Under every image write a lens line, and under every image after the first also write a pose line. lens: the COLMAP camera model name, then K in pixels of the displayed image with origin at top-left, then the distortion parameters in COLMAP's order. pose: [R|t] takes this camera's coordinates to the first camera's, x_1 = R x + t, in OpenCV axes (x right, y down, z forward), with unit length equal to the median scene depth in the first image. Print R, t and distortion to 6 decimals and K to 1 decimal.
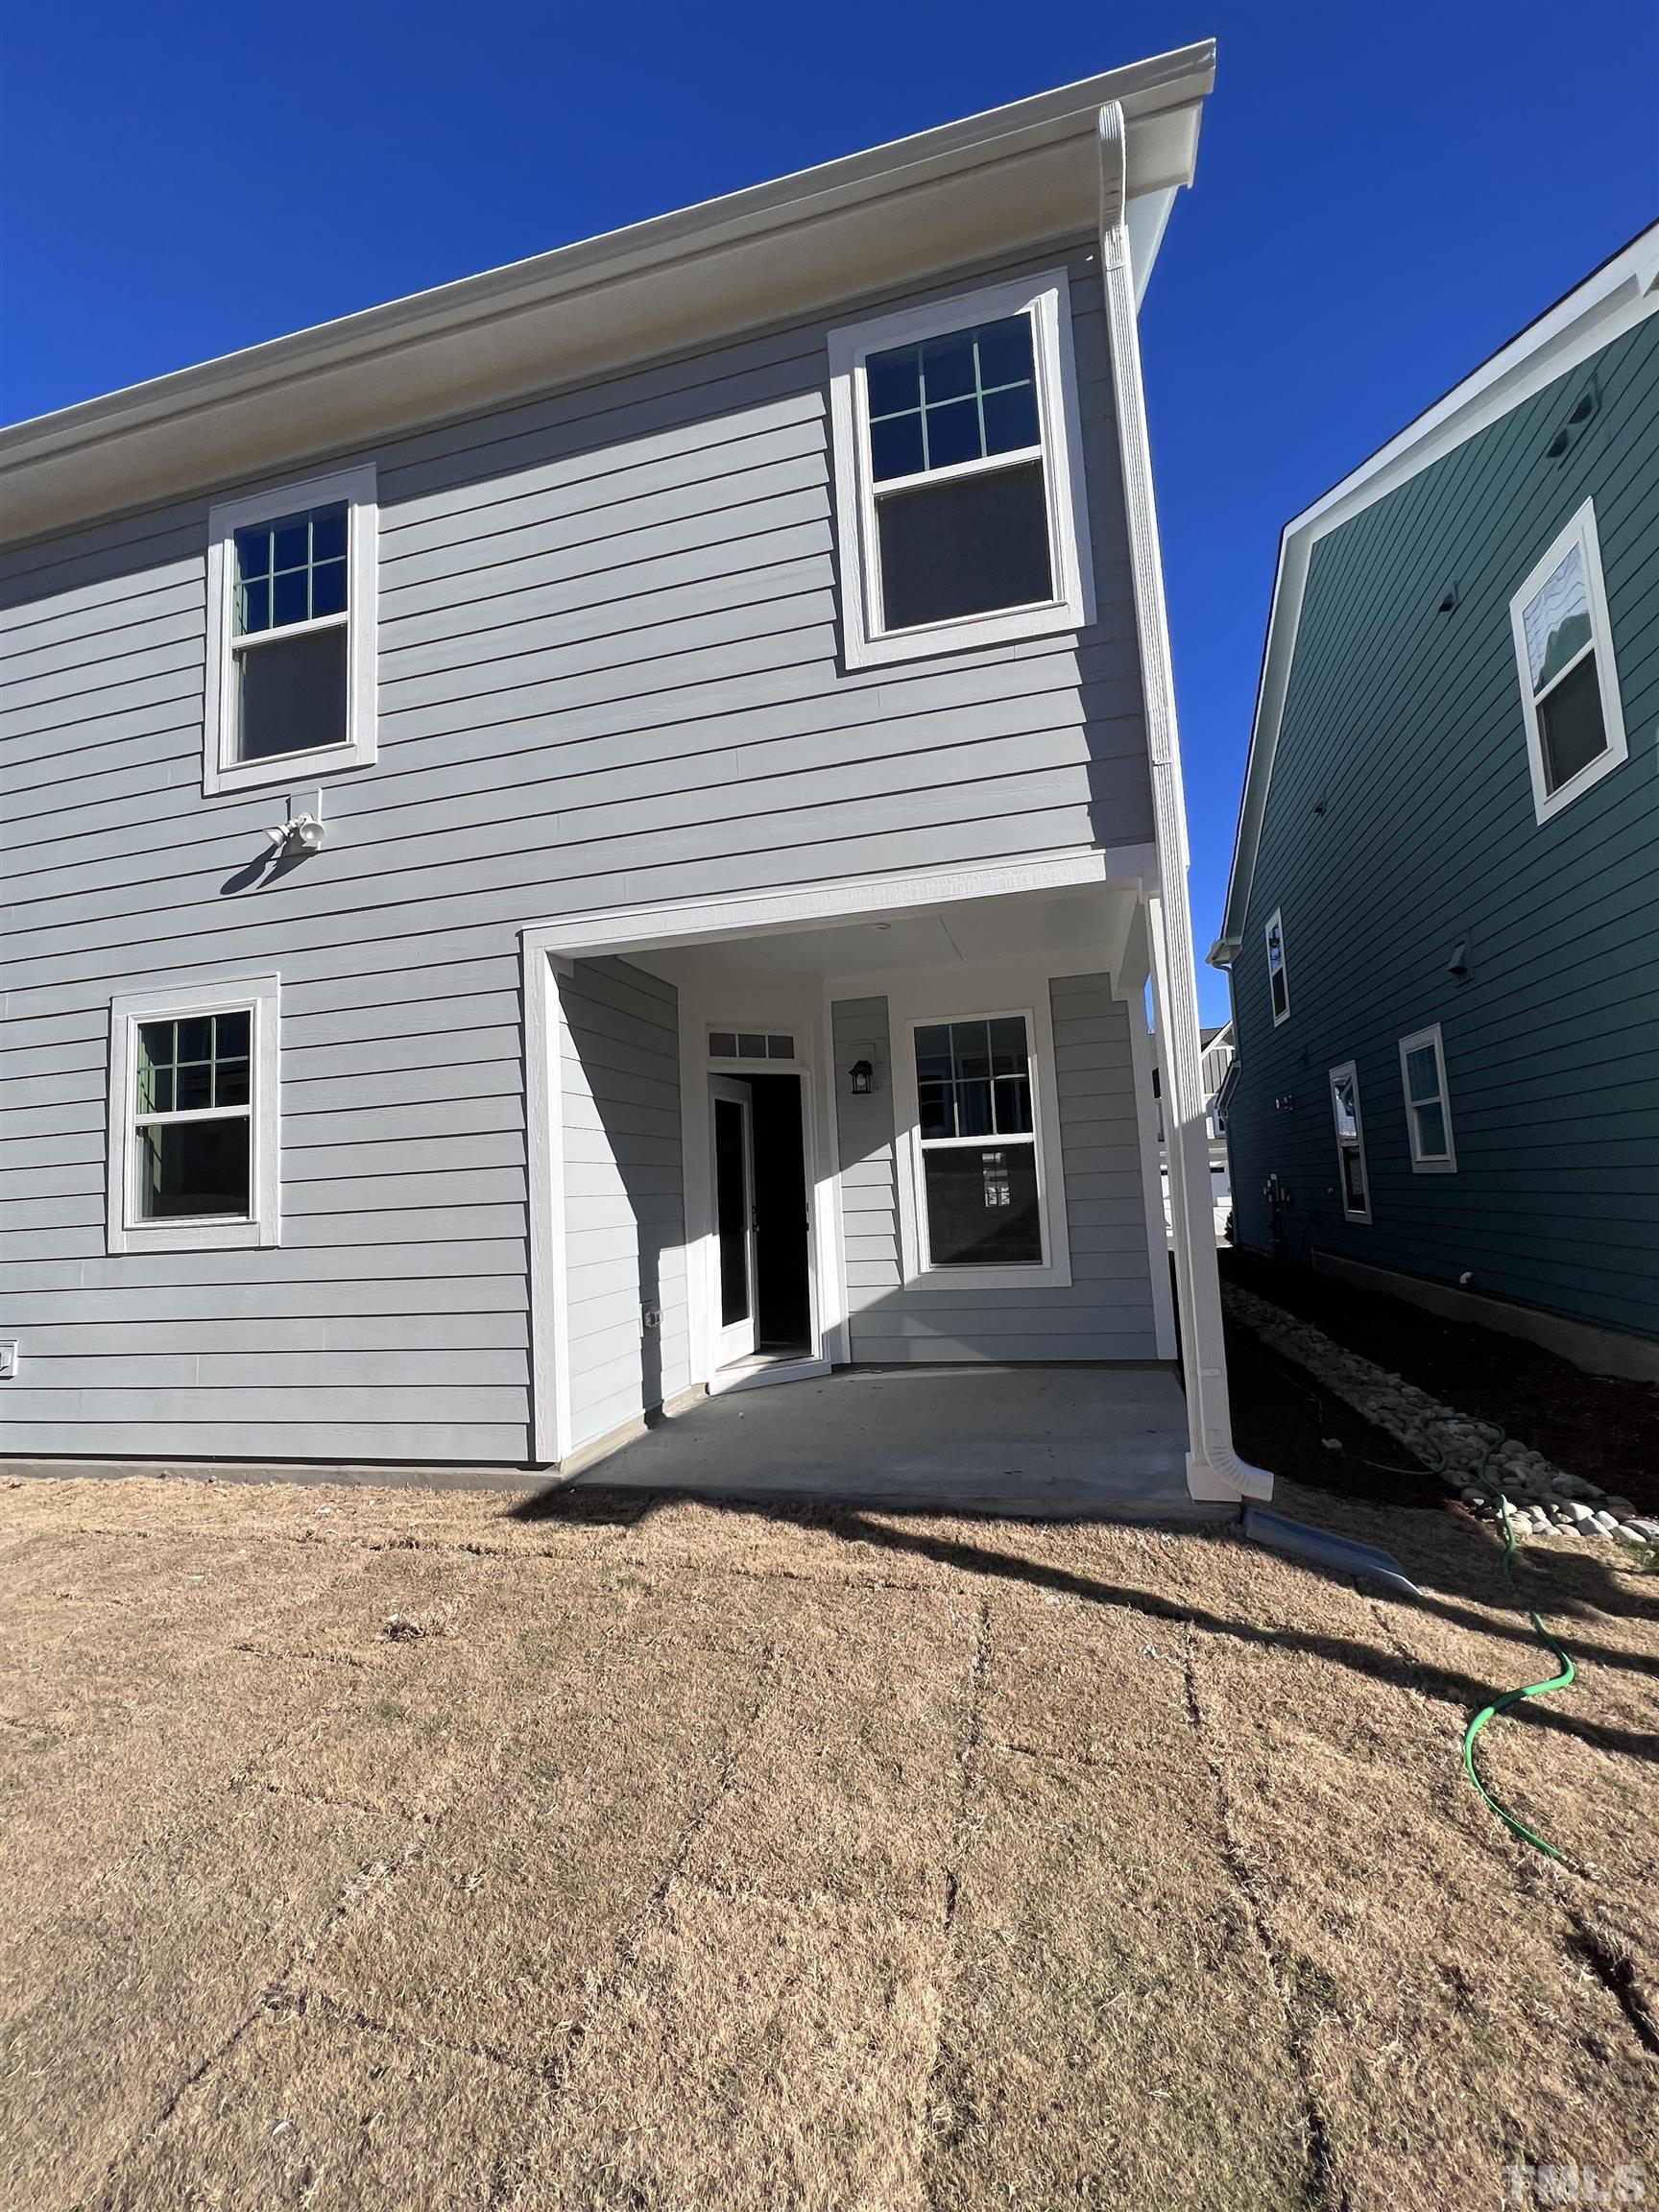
lens RADIAL K [[924.7, 0, 838.5], [0, 924.7, 1106.4], [0, 0, 1]] dist [0.003498, 0.000746]
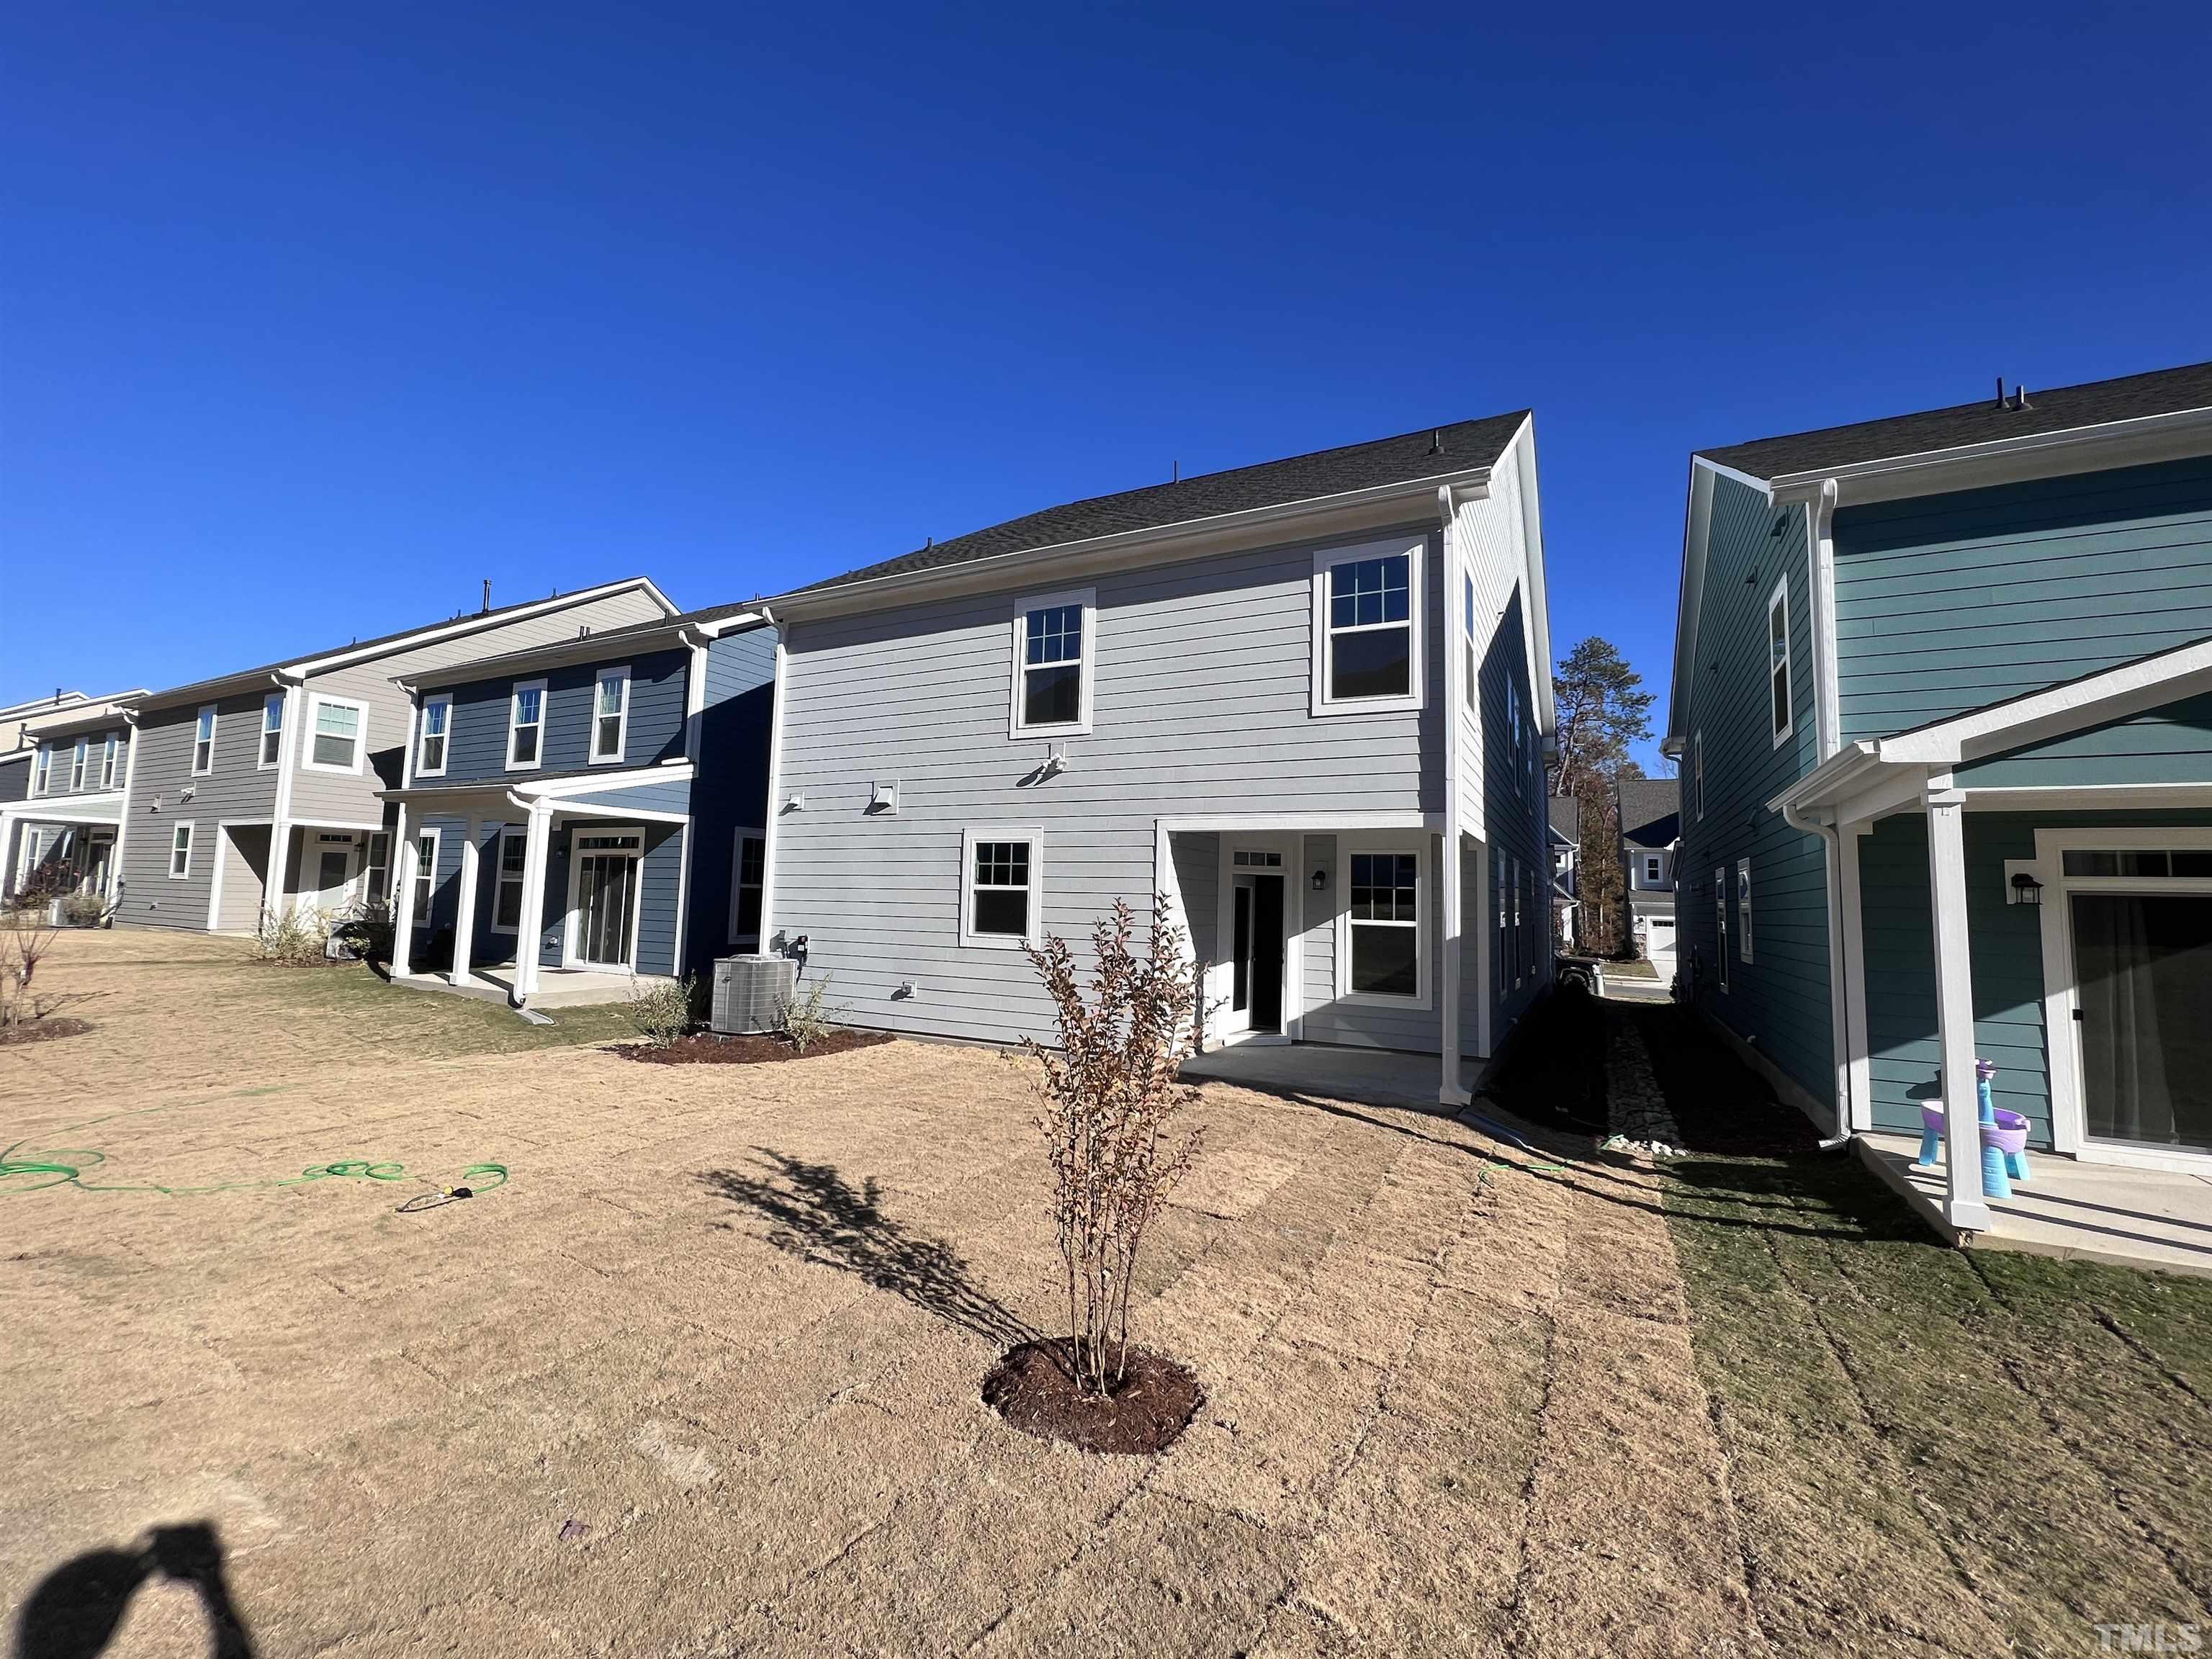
lens RADIAL K [[924.7, 0, 1103.0], [0, 924.7, 821.3], [0, 0, 1]] dist [0.003498, 0.000746]
pose [[0.967481, 0.058584, -0.246066, 0.069755], [-0.055957, 0.998277, 0.017660, -0.198061], [0.246676, -0.003317, 0.969092, -1.056131]]
